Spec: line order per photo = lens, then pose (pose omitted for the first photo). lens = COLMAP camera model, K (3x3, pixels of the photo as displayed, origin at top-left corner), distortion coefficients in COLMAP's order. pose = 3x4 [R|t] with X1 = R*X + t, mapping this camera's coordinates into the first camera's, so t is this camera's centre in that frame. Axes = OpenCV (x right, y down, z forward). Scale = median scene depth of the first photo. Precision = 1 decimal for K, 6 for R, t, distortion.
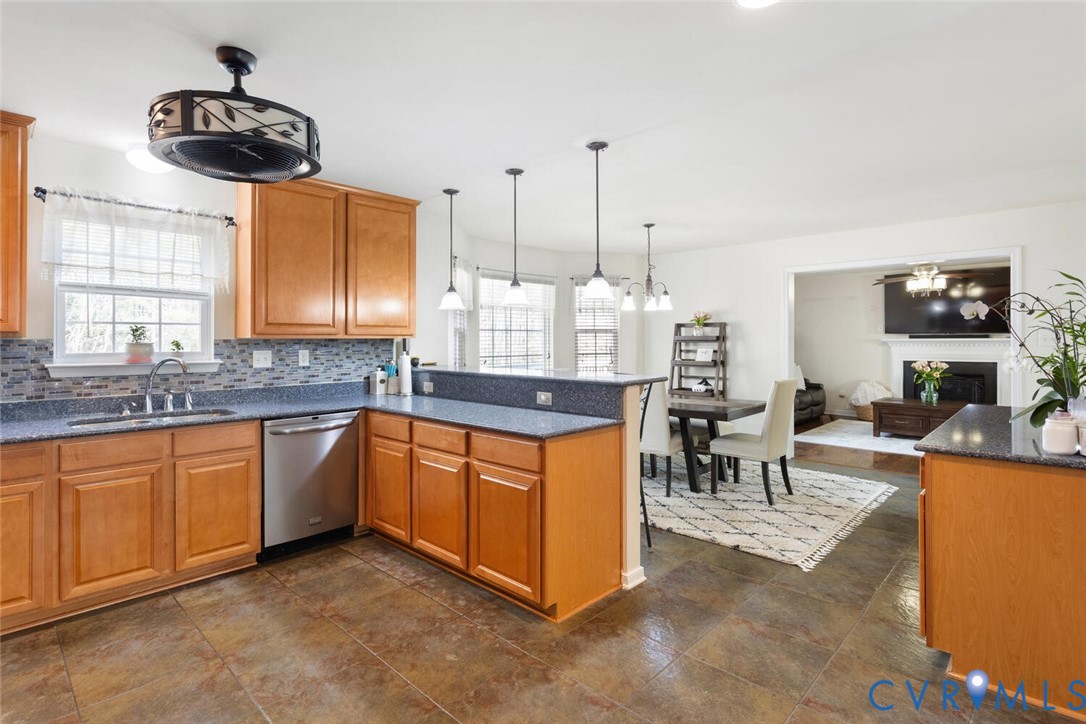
lens RADIAL K [[526.0, 0, 536.0], [0, 526.0, 339.6], [0, 0, 1]] dist [-0.005210, 0.000908]
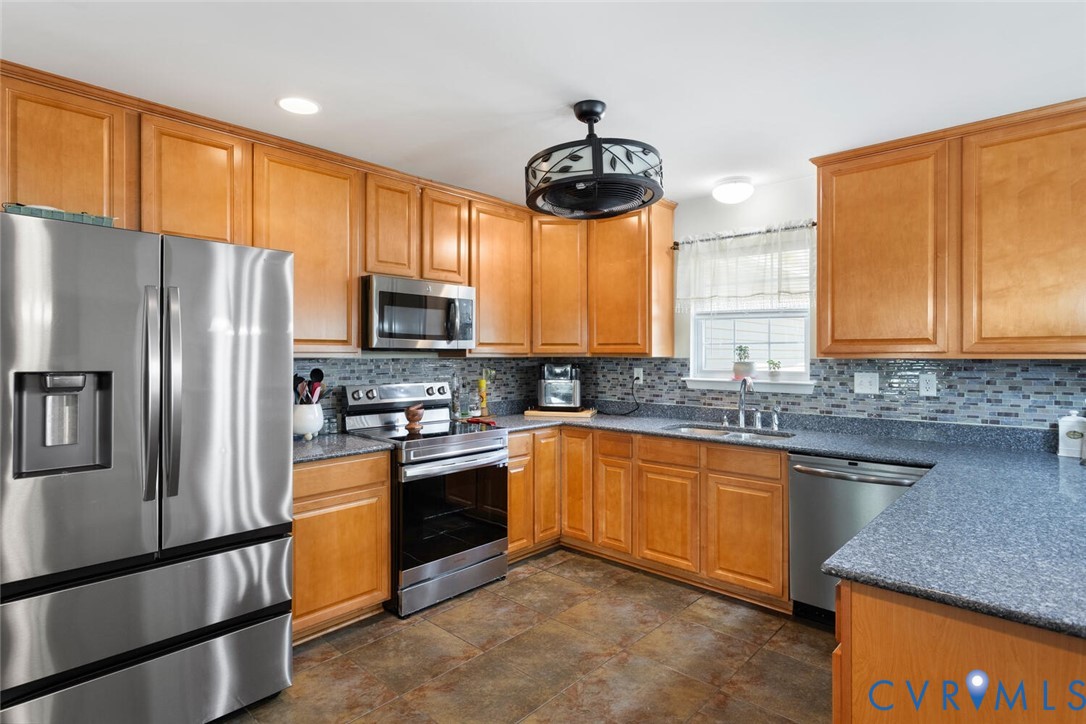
lens RADIAL K [[565.5, 0, 539.6], [0, 565.5, 355.9], [0, 0, 1]] dist [-0.002462, 0.000816]
pose [[0.025098, 0.003786, -0.999678, 0.407740], [0.000408, 0.999993, 0.003797, -0.010677], [0.999685, -0.000503, 0.025096, 0.559439]]
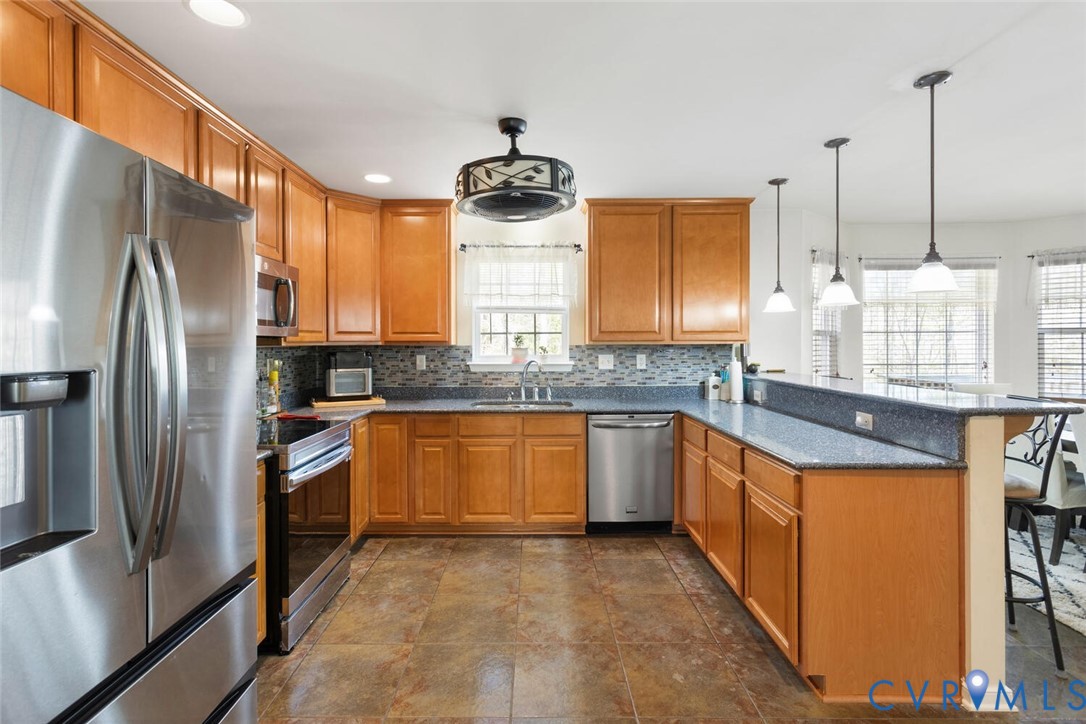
lens RADIAL K [[517.3, 0, 545.9], [0, 517.3, 346.3], [0, 0, 1]] dist [0.000995, 0.001746]
pose [[0.702567, 0.003649, -0.711608, 0.243017], [0.003169, 0.999961, 0.008256, -0.009067], [0.711611, -0.008055, 0.702528, 0.114559]]
